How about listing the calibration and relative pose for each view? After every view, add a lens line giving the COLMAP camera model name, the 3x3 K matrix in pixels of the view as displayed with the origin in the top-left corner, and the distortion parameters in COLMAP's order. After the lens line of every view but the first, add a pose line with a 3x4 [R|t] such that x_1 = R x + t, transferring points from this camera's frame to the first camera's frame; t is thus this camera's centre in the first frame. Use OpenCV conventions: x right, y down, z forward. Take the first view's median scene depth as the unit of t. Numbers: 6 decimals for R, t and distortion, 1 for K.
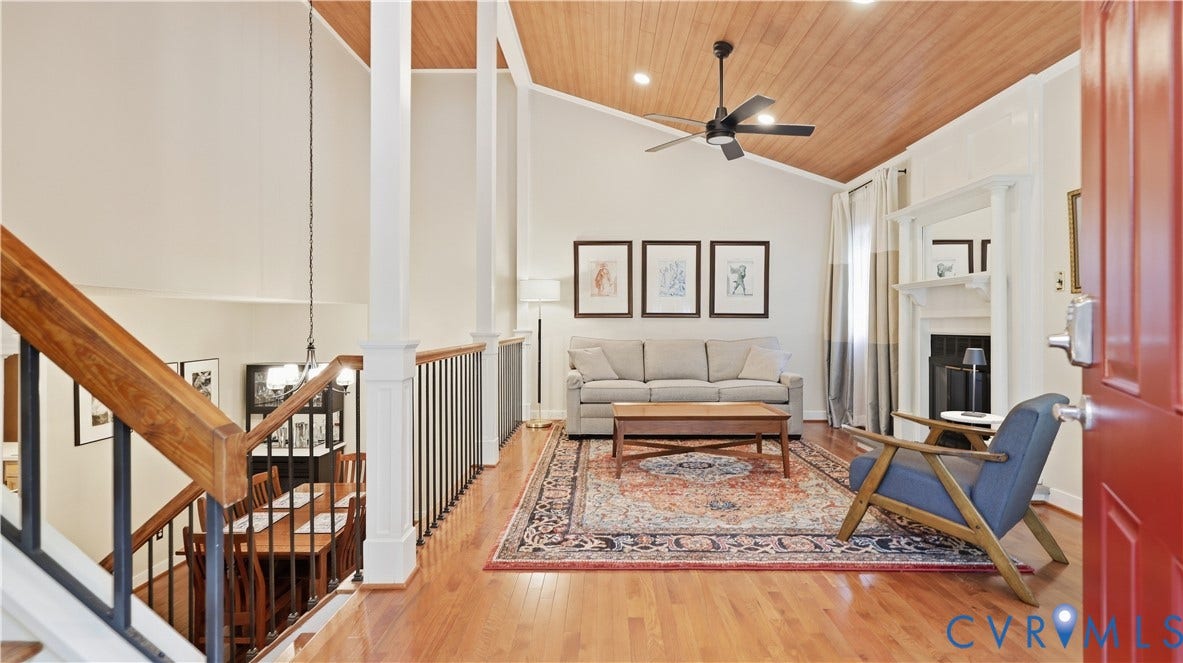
lens RADIAL K [[543.5, 0, 593.8], [0, 543.5, 322.9], [0, 0, 1]] dist [0.003239, 0.000150]
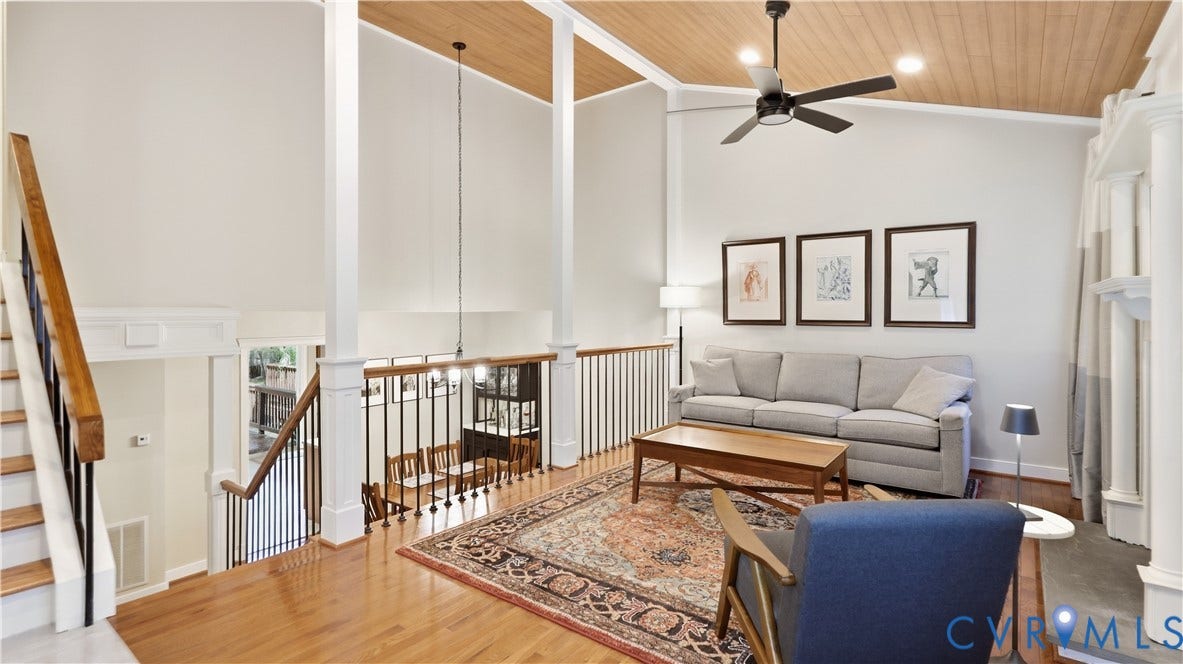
lens RADIAL K [[545.6, 0, 591.8], [0, 545.6, 313.9], [0, 0, 1]] dist [0.001633, 0.000352]
pose [[0.803300, -0.001292, -0.595574, 0.429446], [0.001347, 0.999999, -0.000353, -0.035099], [0.595573, -0.000519, 0.803301, 0.143311]]
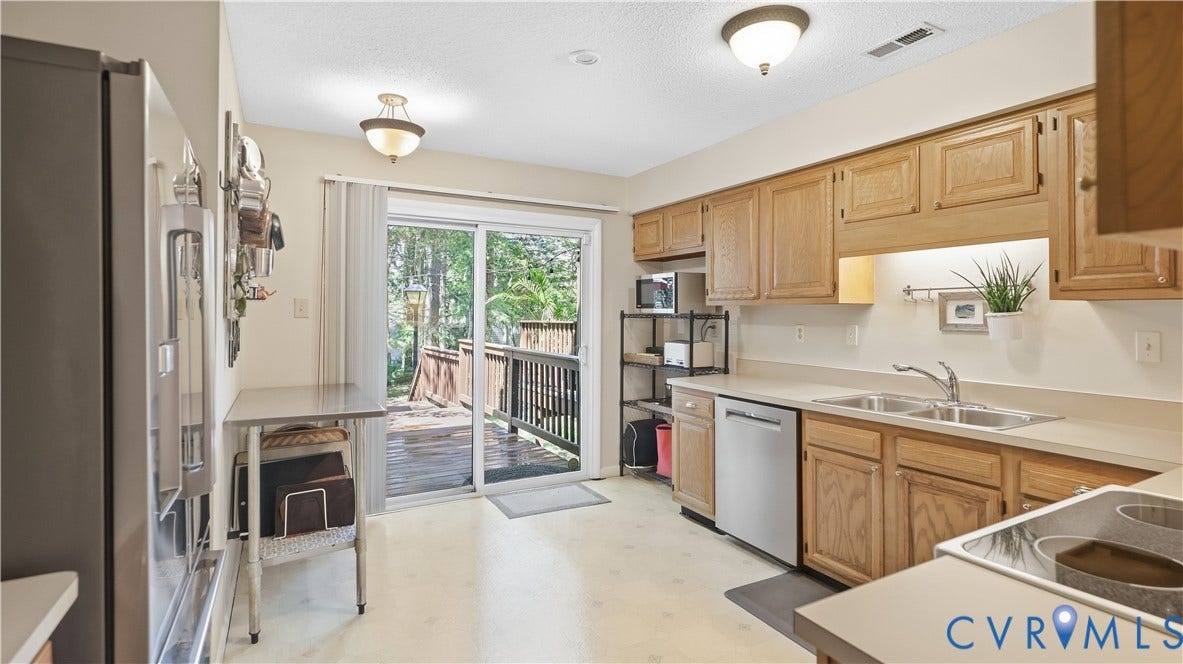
lens RADIAL K [[556.3, 0, 594.3], [0, 556.3, 312.3], [0, 0, 1]] dist [0.000612, -0.000010]
pose [[0.503777, -0.002229, -0.863831, -0.841785], [0.001798, 0.999997, -0.001532, 0.185004], [0.863832, -0.000781, 0.503779, 0.672747]]
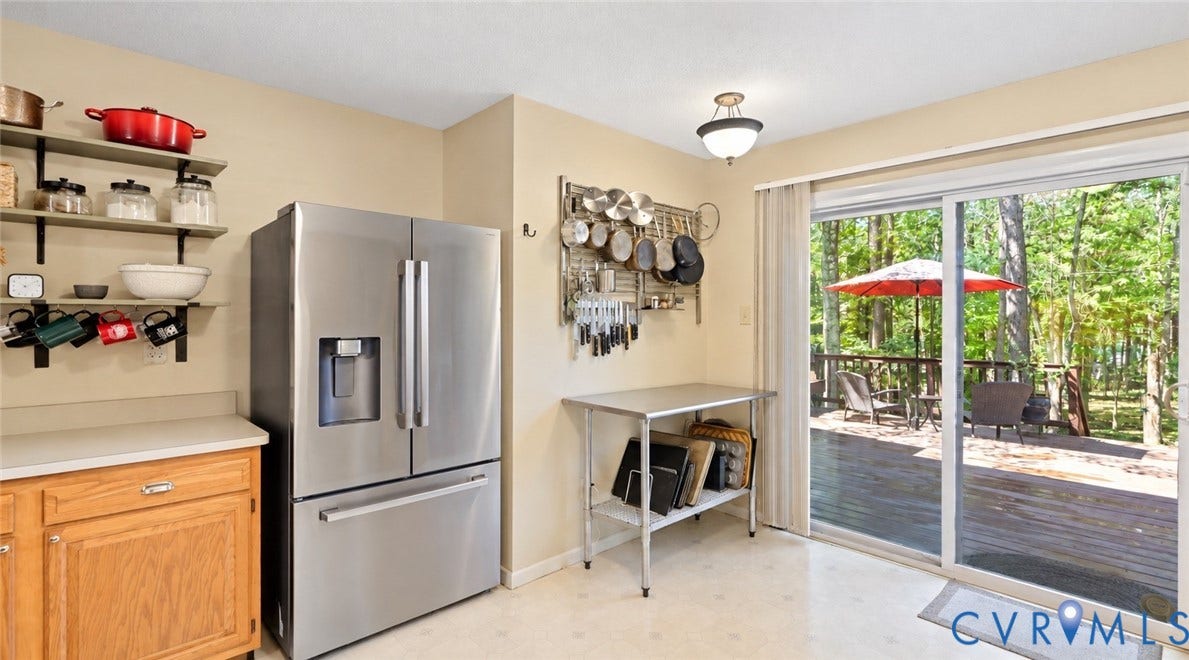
lens RADIAL K [[563.0, 0, 594.3], [0, 563.0, 319.4], [0, 0, 1]] dist [-0.000141, -0.000172]
pose [[-0.703629, 0.003613, -0.710558, -0.954174], [0.000810, 0.999991, 0.004282, 0.181591], [0.710567, 0.002438, -0.703625, 1.084023]]
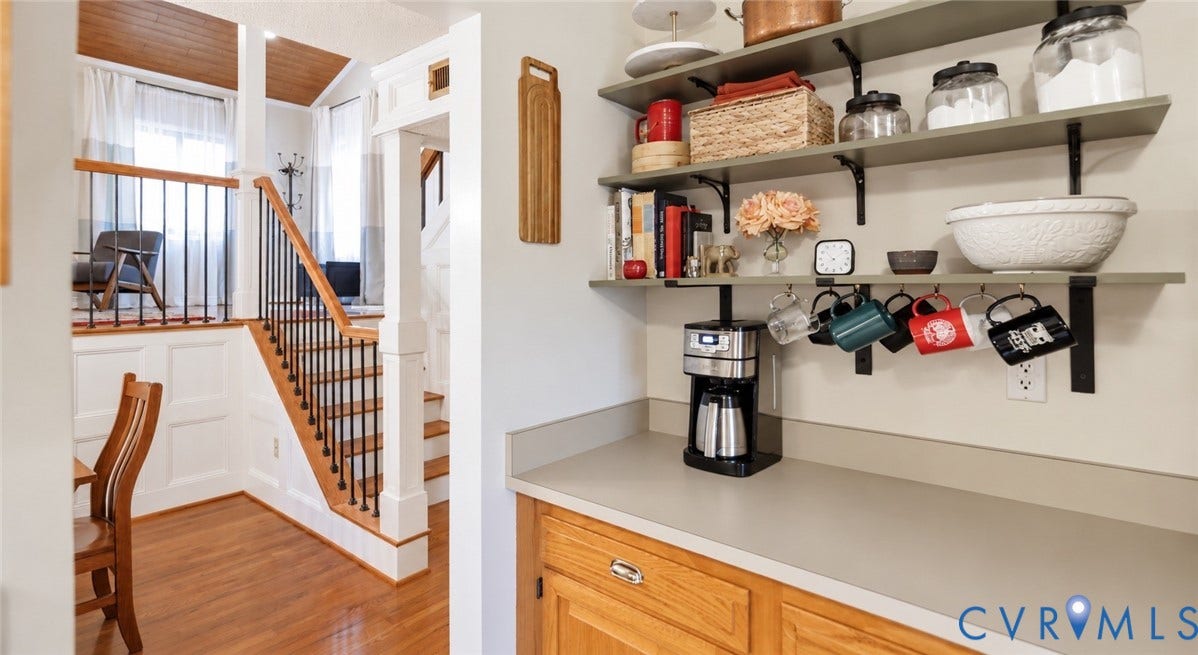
lens RADIAL K [[569.6, 0, 597.0], [0, 569.6, 278.3], [0, 0, 1]] dist [0.002791, 0.000199]
pose [[-0.794086, 0.007194, 0.607762, -1.033003], [0.002226, 0.999958, -0.008928, 0.171740], [-0.607801, -0.005737, -0.794069, 0.814826]]
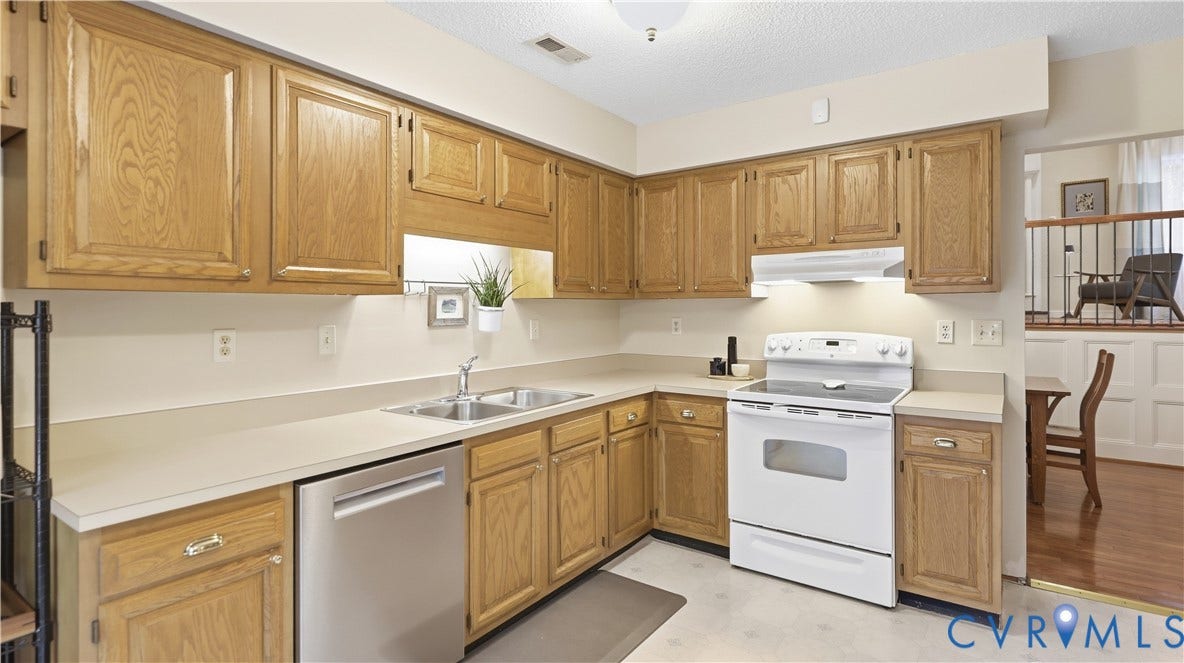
lens RADIAL K [[580.3, 0, 600.4], [0, 580.3, 312.2], [0, 0, 1]] dist [-0.000888, -0.000554]
pose [[0.555421, -0.009880, 0.831511, -1.492237], [0.003075, 0.999947, 0.009828, 0.184749], [-0.831564, -0.002902, 0.555422, 0.807653]]
